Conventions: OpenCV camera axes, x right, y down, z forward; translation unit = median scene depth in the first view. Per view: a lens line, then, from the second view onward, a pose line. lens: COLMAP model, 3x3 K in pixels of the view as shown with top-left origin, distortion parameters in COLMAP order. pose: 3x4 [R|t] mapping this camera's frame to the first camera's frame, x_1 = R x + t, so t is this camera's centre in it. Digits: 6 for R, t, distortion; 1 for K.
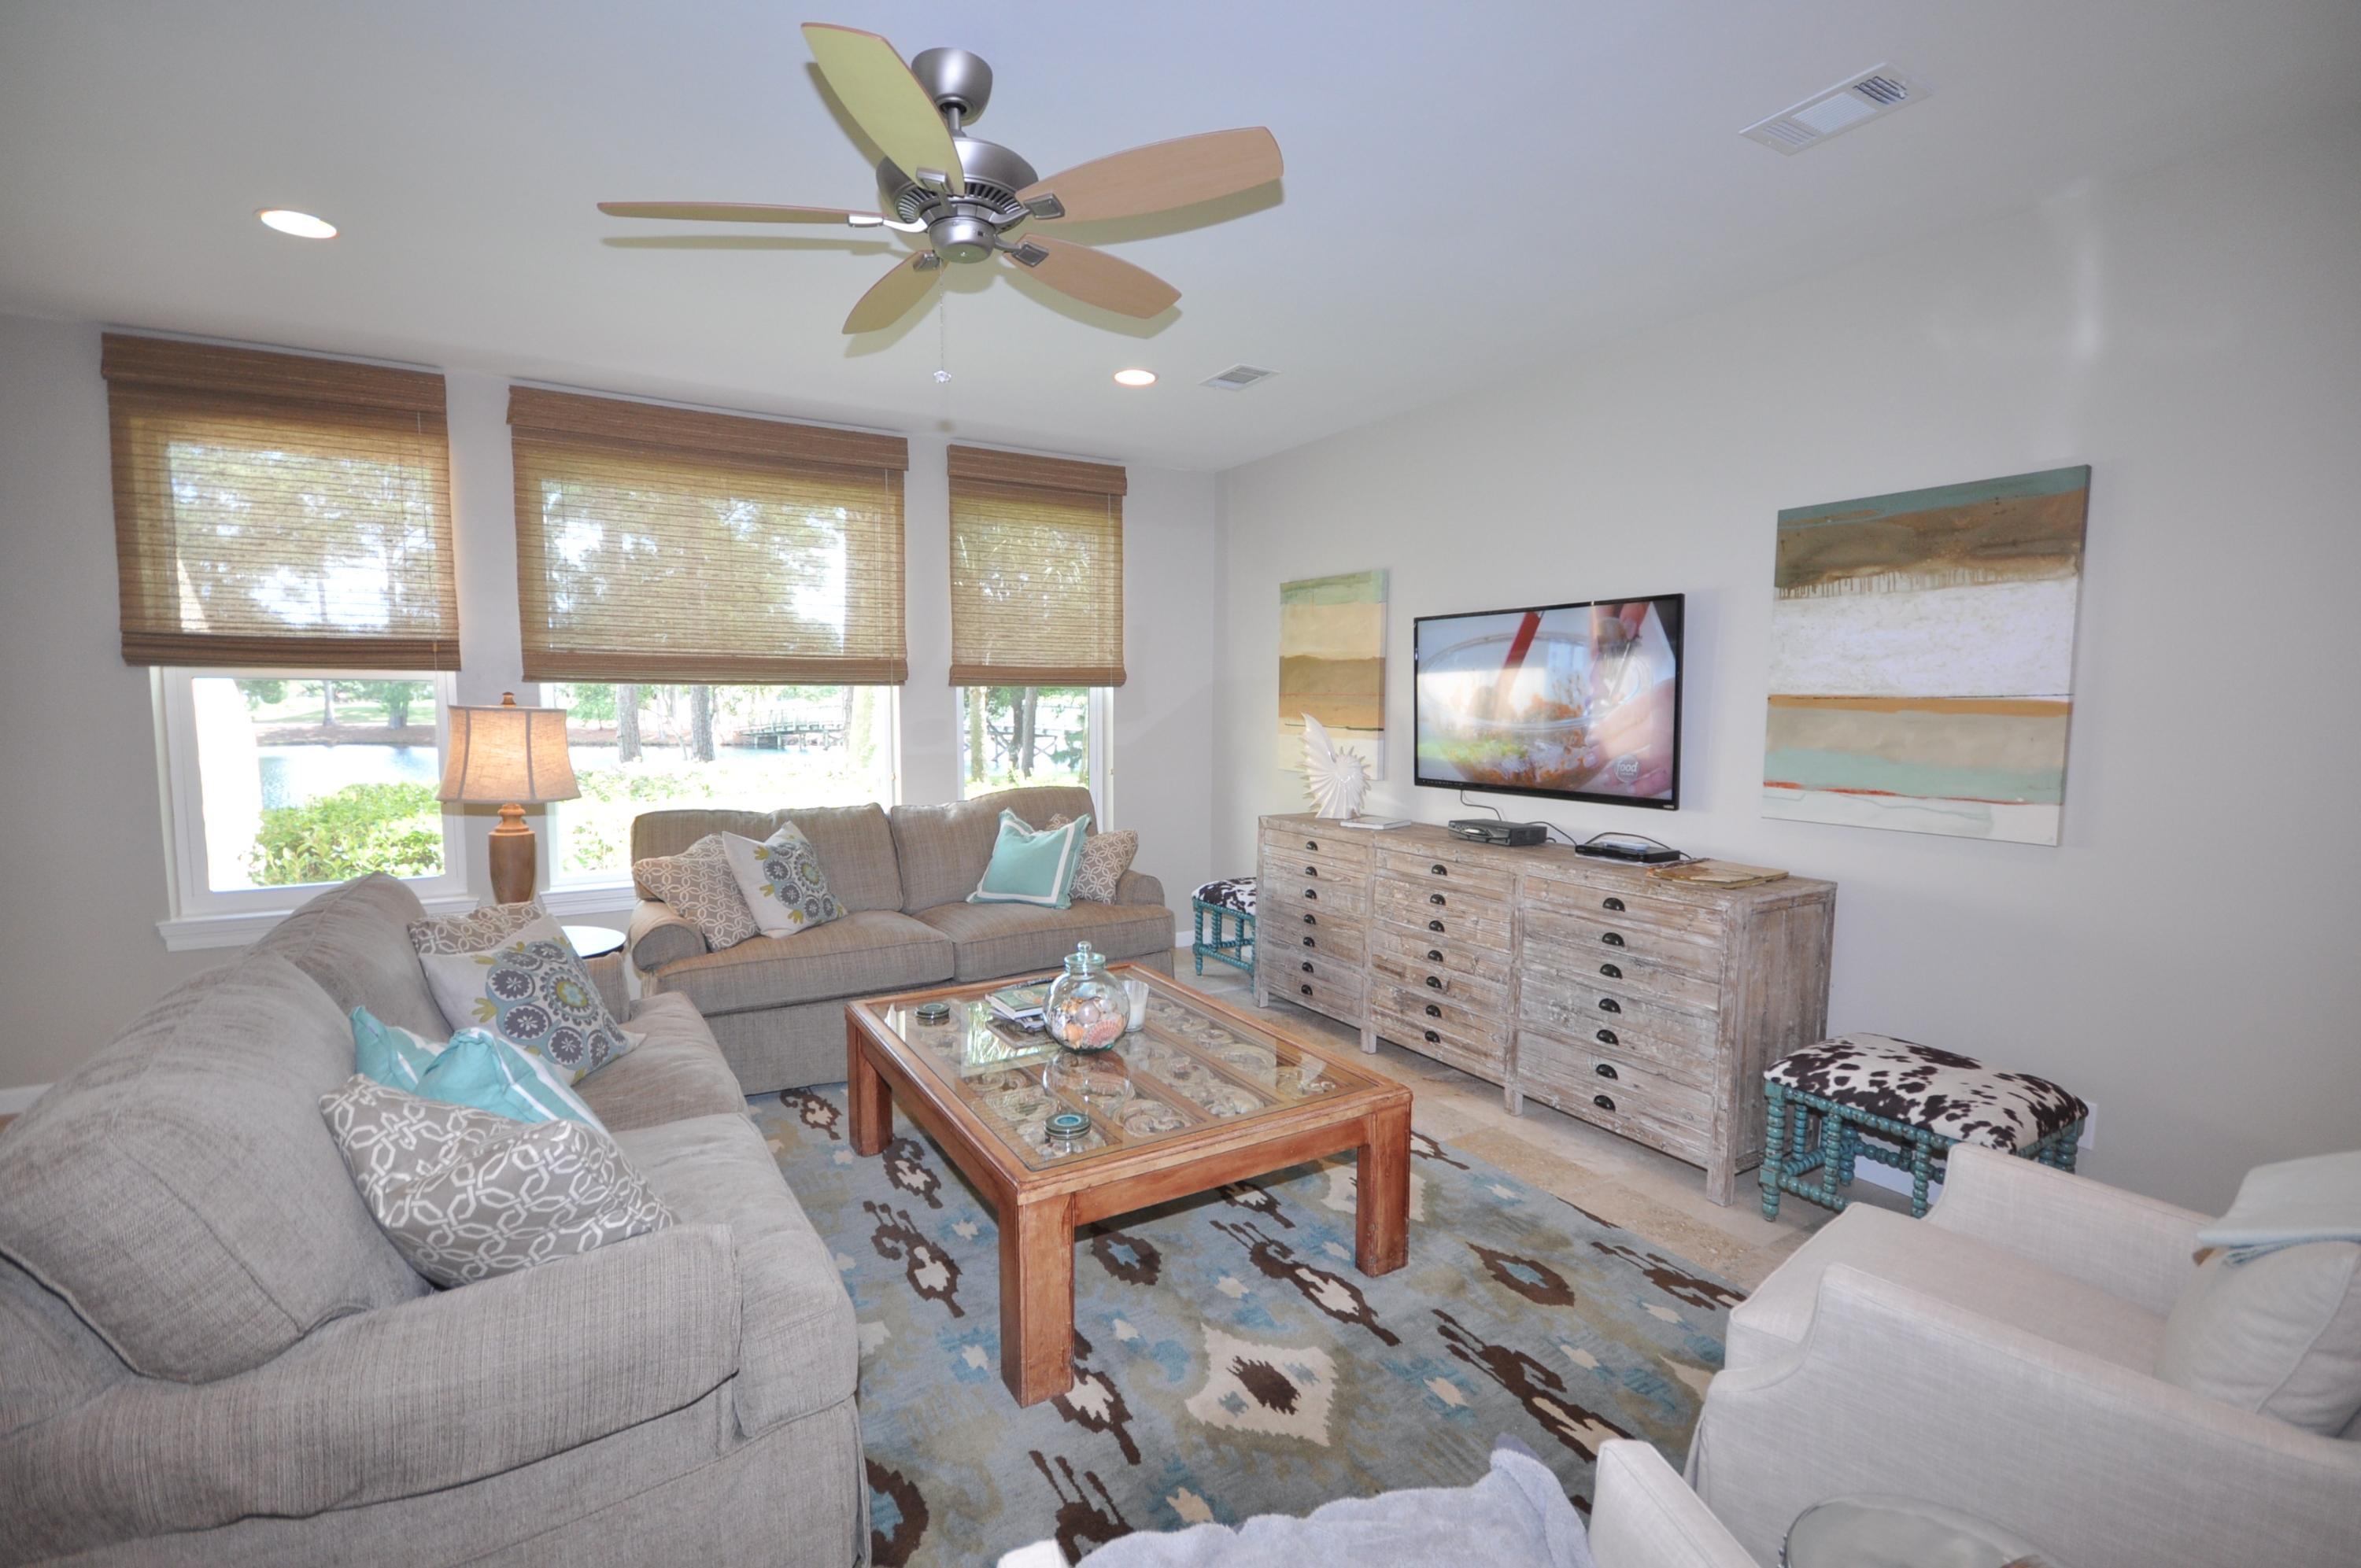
lens RADIAL K [[1036.7, 0, 1187.1], [0, 1036.7, 776.4], [0, 0, 1]] dist [0.001924, -0.006924]
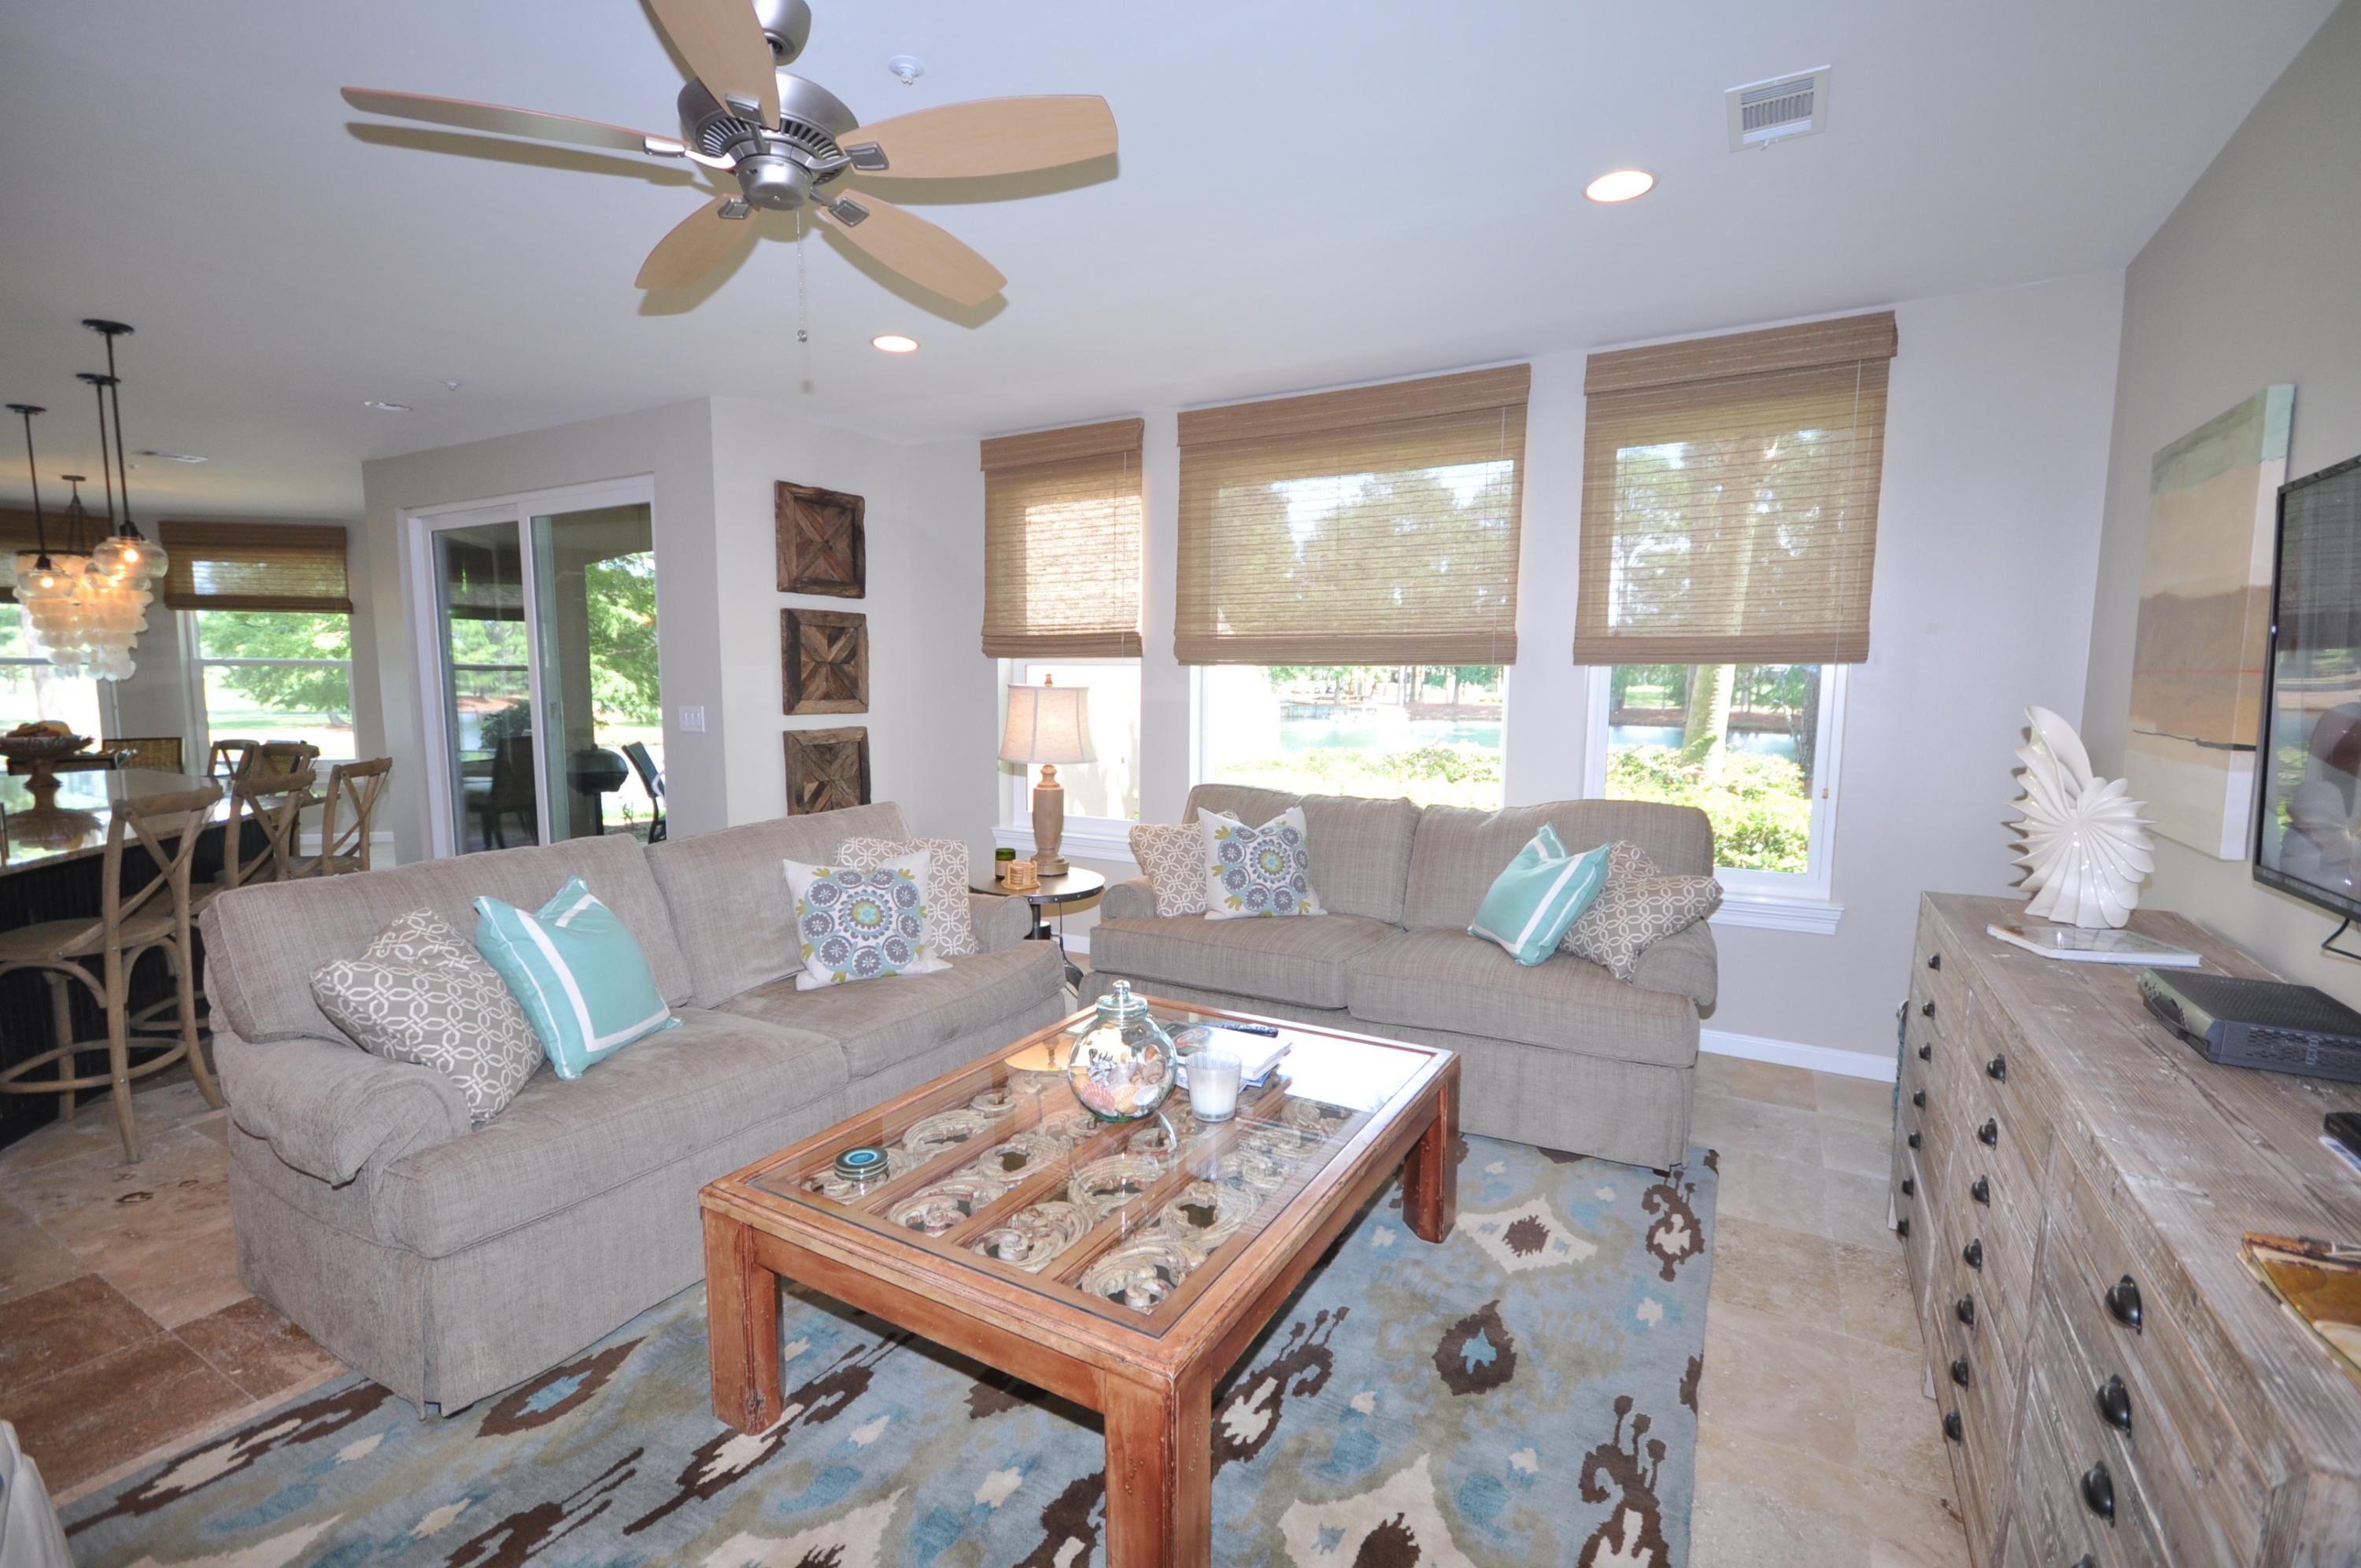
lens RADIAL K [[1036.7, 0, 1176.8], [0, 1036.7, 786.7], [0, 0, 1]] dist [0.001924, -0.006924]
pose [[0.478730, 0.088912, -0.873449, 0.440630], [-0.067532, 0.995641, 0.064336, -0.032264], [0.875361, 0.028186, 0.482647, 0.474494]]
